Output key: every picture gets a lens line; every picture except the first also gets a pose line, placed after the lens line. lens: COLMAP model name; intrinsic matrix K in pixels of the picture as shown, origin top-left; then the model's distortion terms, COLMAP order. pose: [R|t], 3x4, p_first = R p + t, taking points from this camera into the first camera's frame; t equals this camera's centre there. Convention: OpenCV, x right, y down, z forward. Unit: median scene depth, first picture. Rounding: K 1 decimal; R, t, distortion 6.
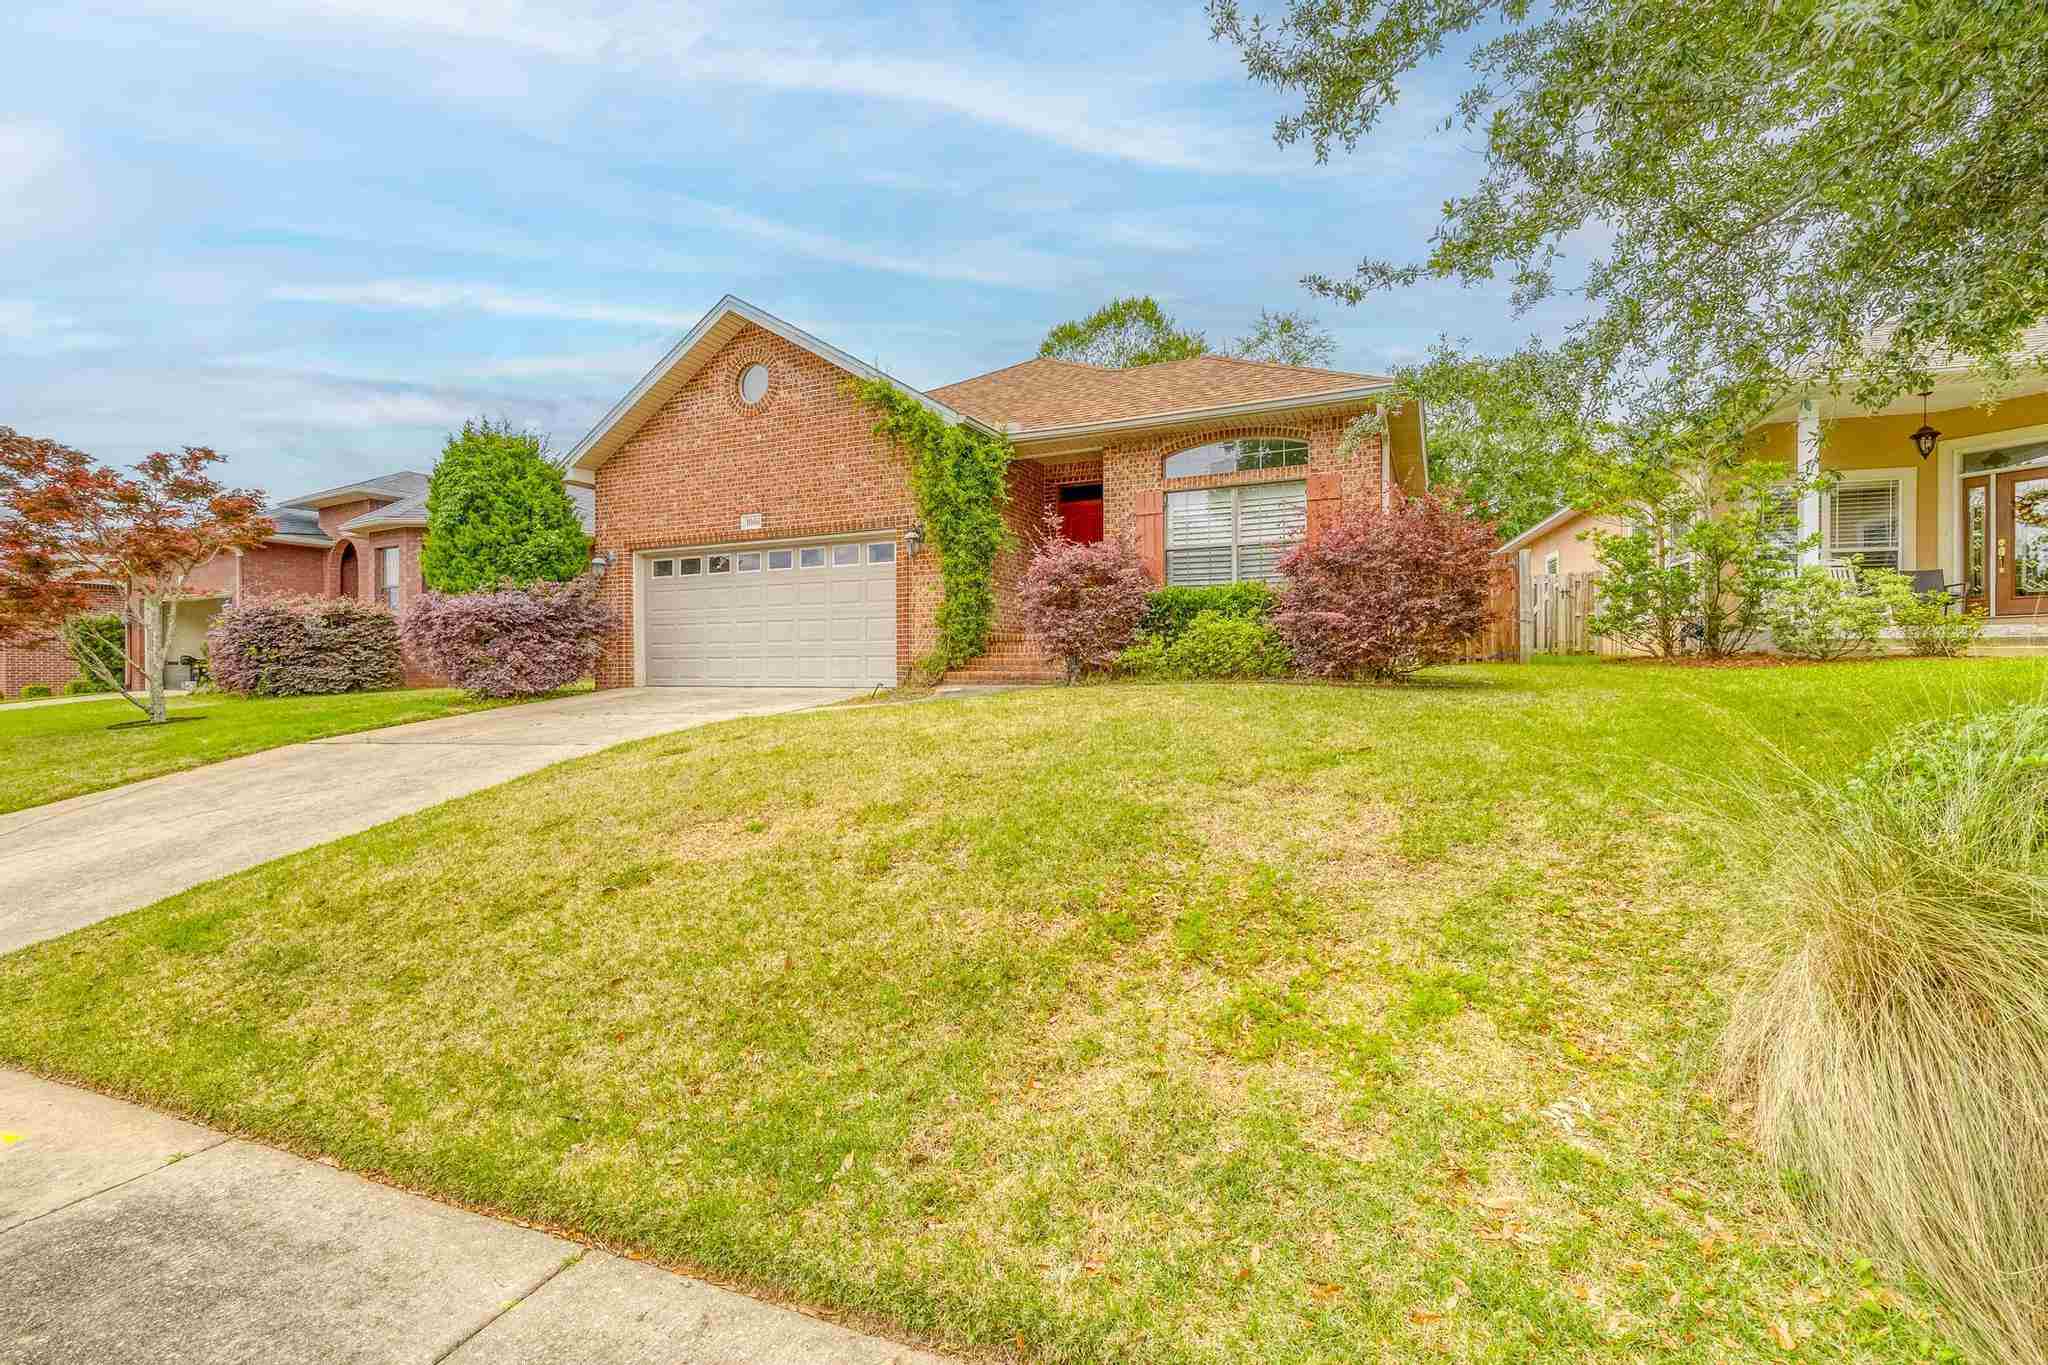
lens RADIAL K [[876.8, 0, 1034.0], [0, 876.8, 682.6], [0, 0, 1]] dist [0.004790, 0.000806]
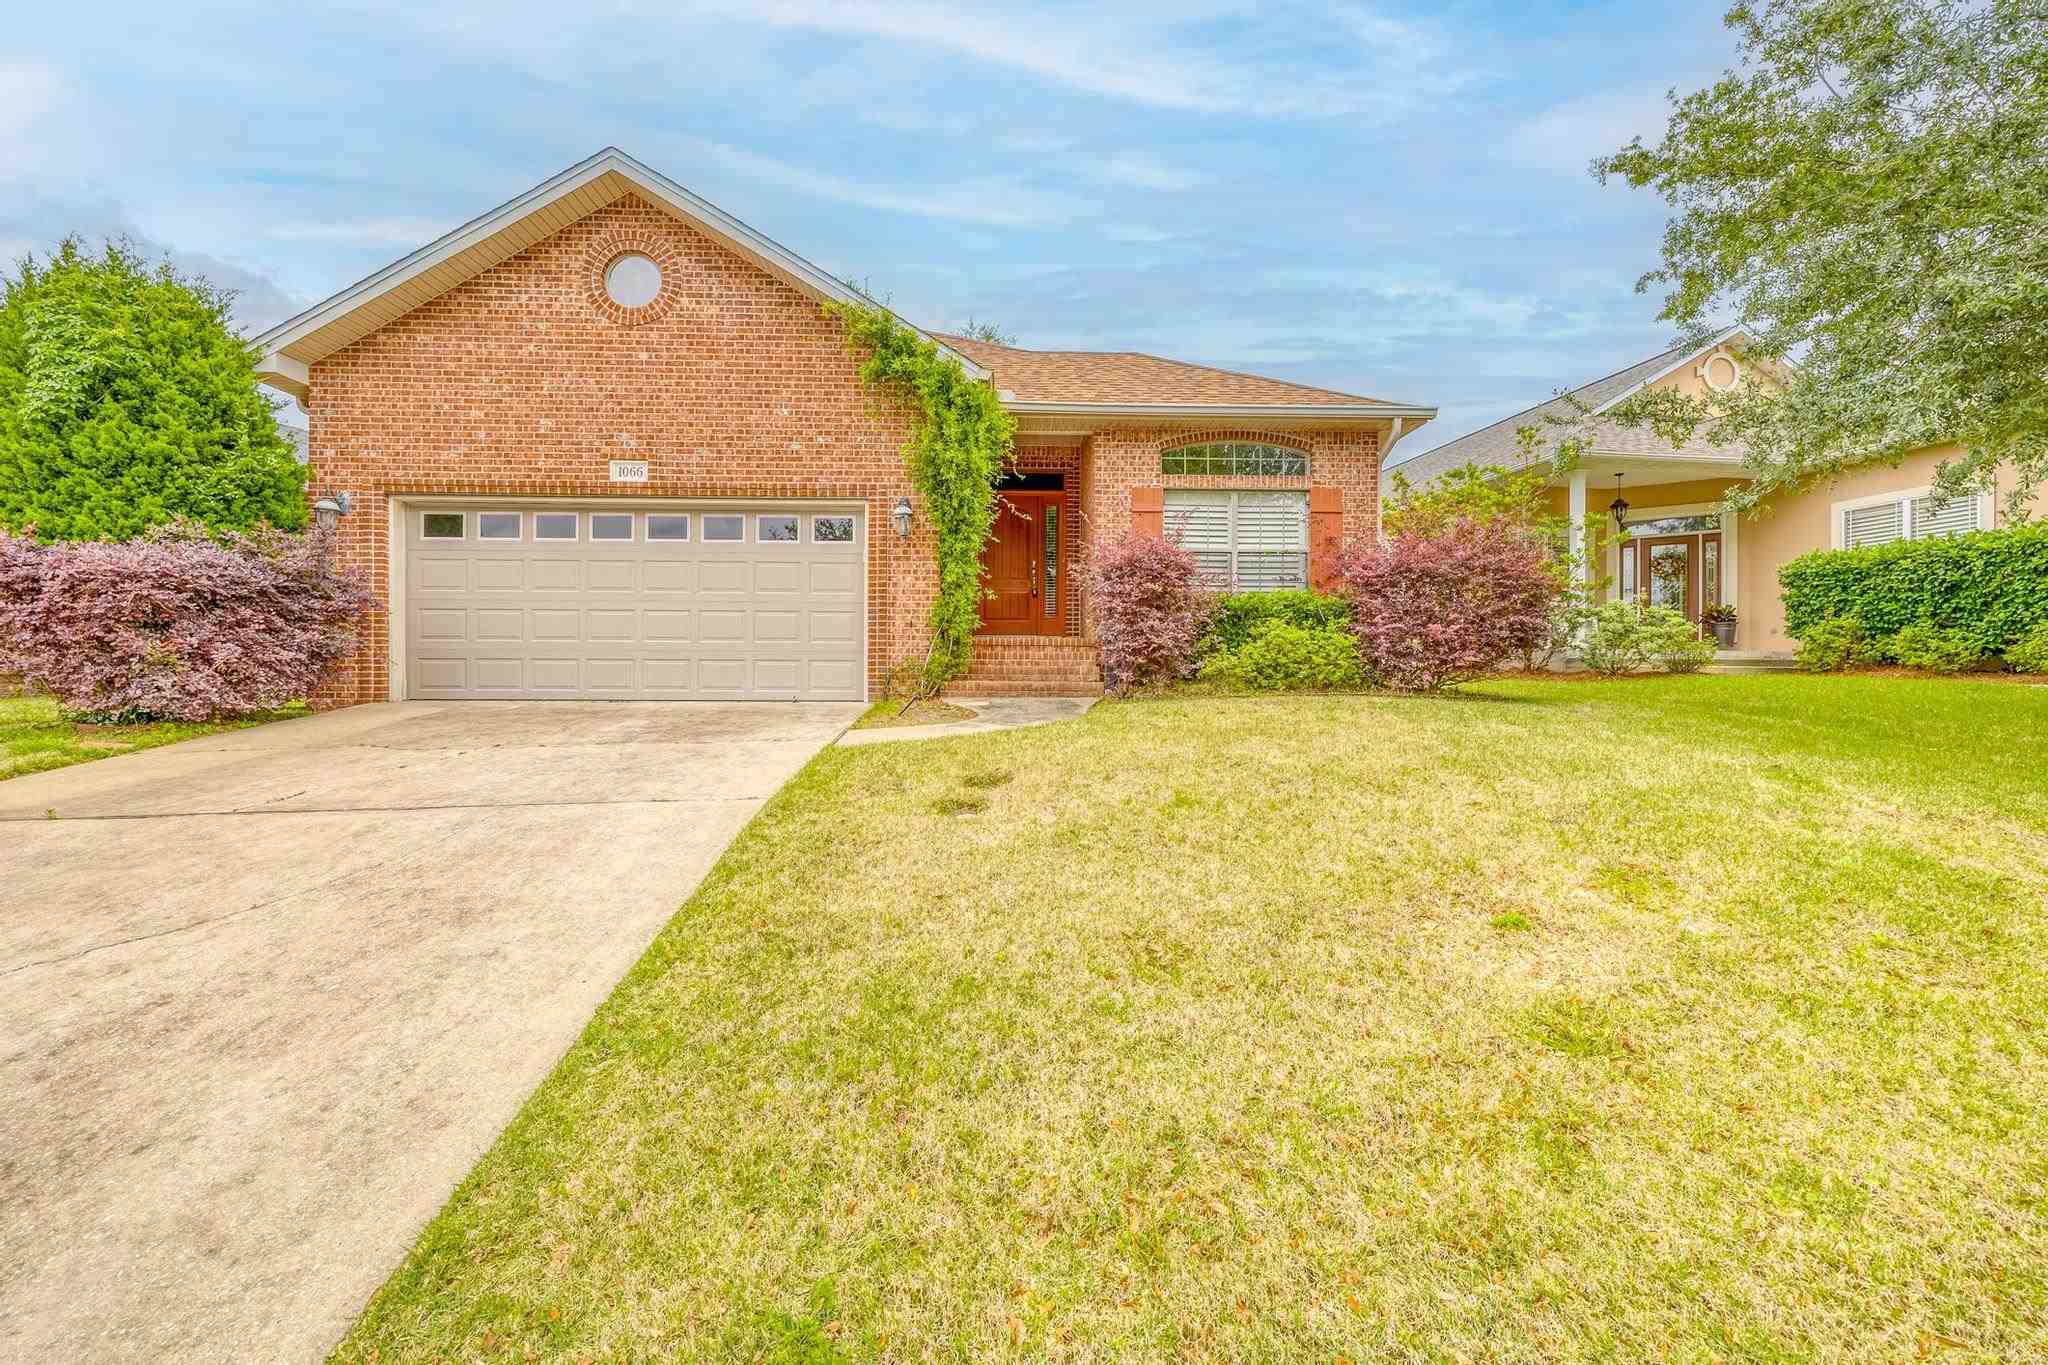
lens RADIAL K [[876.8, 0, 1022.8], [0, 876.8, 684.3], [0, 0, 1]] dist [0.004790, 0.000806]
pose [[0.893013, 0.002600, 0.450023, -0.368507], [-0.000991, 0.999992, -0.003810, -0.006086], [-0.450030, 0.002956, 0.893009, 0.217618]]
